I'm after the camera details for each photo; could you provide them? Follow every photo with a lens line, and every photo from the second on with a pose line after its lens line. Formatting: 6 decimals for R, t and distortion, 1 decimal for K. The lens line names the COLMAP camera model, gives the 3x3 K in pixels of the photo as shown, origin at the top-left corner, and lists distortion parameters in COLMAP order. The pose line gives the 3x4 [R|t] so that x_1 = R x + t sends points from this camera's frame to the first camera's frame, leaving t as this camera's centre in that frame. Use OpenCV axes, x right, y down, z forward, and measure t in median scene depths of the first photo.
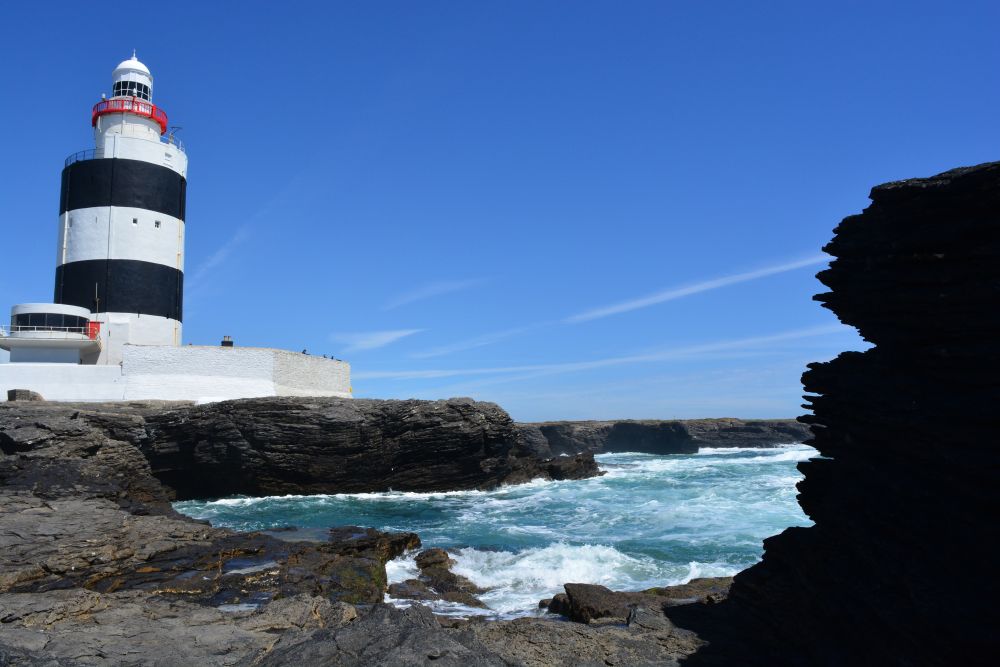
lens RADIAL K [[787.4, 0, 500.0], [0, 787.4, 333.5], [0, 0, 1]] dist [-0.089018, 0.011609]
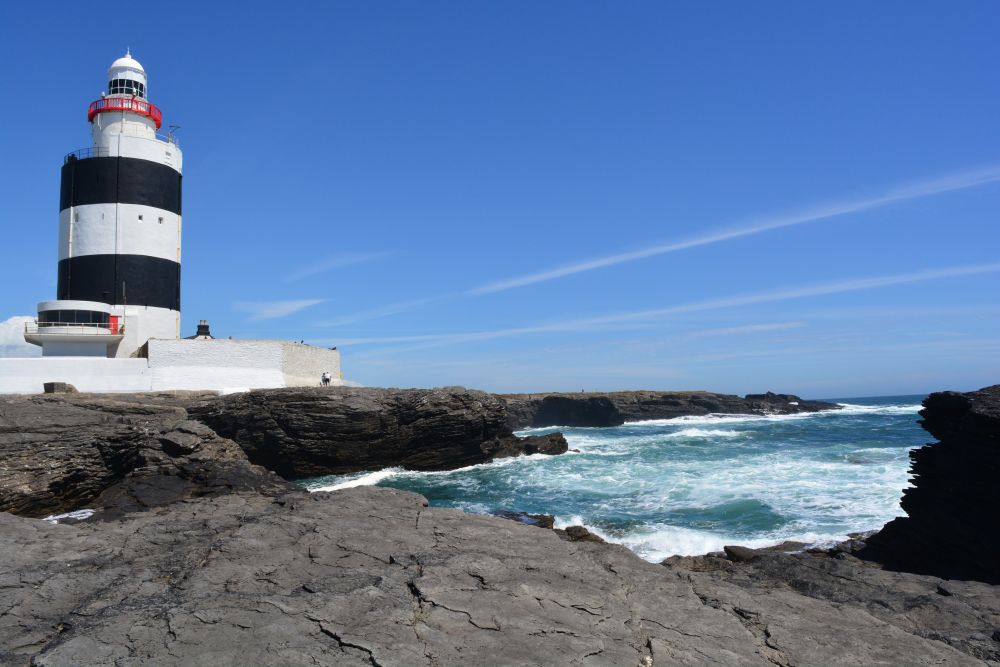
lens RADIAL K [[787.4, 0, 500.0], [0, 787.4, 333.5], [0, 0, 1]] dist [-0.089018, 0.011609]
pose [[0.992910, 0.008614, 0.118559, -0.110242], [-0.013592, 0.999057, 0.041246, -0.038267], [-0.118092, -0.042565, 0.992090, -0.112041]]
